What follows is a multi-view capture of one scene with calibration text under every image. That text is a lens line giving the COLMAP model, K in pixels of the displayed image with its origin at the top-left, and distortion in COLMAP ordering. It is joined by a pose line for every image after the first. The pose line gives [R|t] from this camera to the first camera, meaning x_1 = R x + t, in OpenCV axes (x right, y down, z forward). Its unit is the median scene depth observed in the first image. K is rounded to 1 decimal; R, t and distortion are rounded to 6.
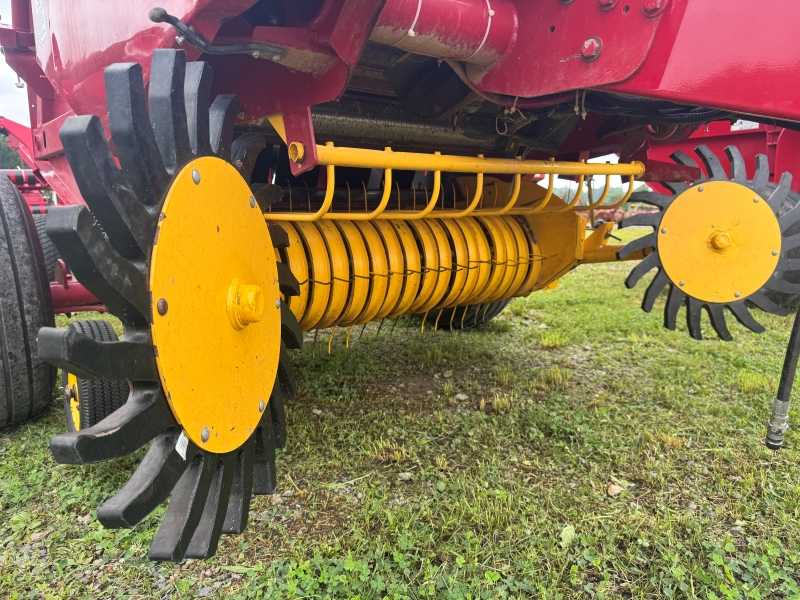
lens RADIAL K [[548.5, 0, 380.3], [0, 548.5, 314.9], [0, 0, 1]] dist [0.076966, -0.109269]
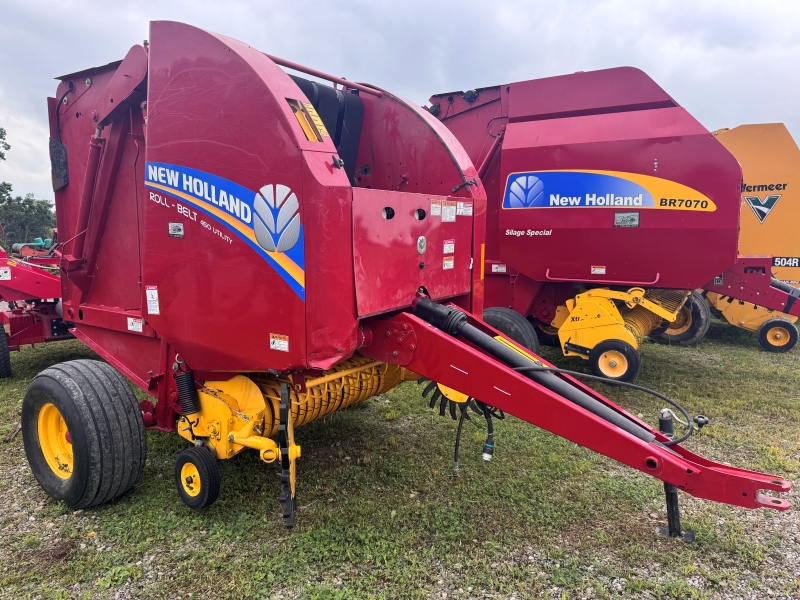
lens RADIAL K [[561.6, 0, 400.0], [0, 561.6, 300.0], [0, 0, 1]] dist [0.003566, -0.032819]
pose [[0.955091, -0.008393, 0.296195, -0.350072], [0.024953, 0.998326, -0.052172, -0.404574], [-0.295261, 0.057219, 0.953702, -1.345333]]
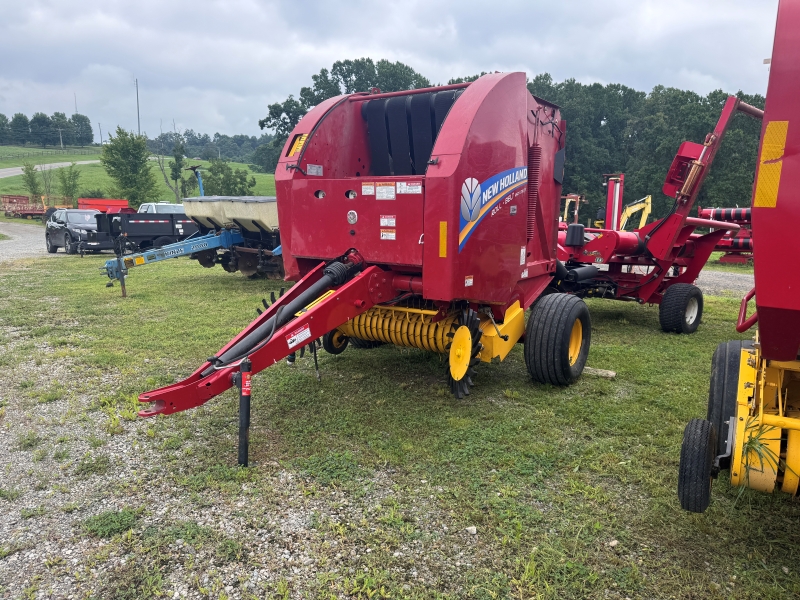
lens RADIAL K [[561.6, 0, 400.0], [0, 561.6, 300.0], [0, 0, 1]] dist [0.003566, -0.032819]
pose [[0.288666, 0.187790, -0.938833, 3.308495], [-0.188534, 0.972526, 0.136561, -0.758054], [0.938684, 0.137581, 0.316140, 0.060842]]
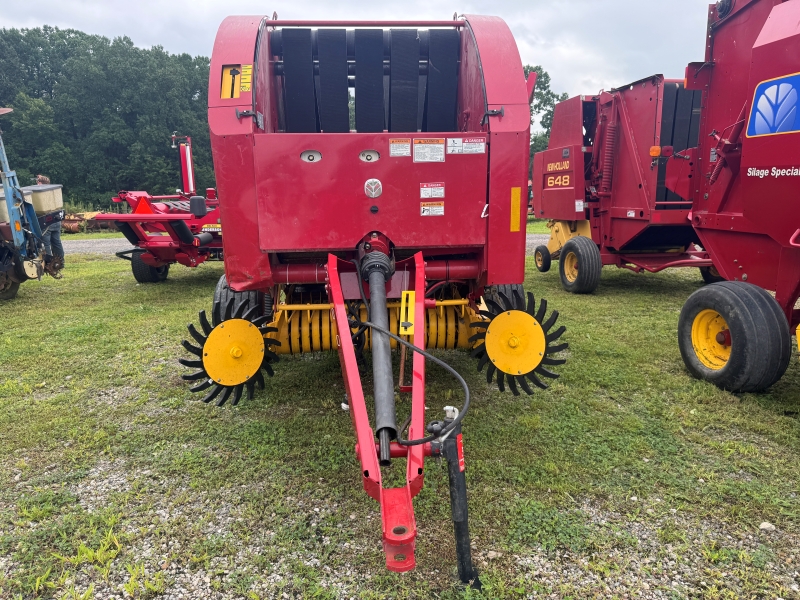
lens RADIAL K [[561.6, 0, 400.0], [0, 561.6, 300.0], [0, 0, 1]] dist [0.003566, -0.032819]
pose [[0.812964, 0.135565, -0.566314, 1.726891], [-0.108480, 0.990757, 0.081441, -0.494163], [0.572121, -0.004775, 0.820156, -0.992681]]
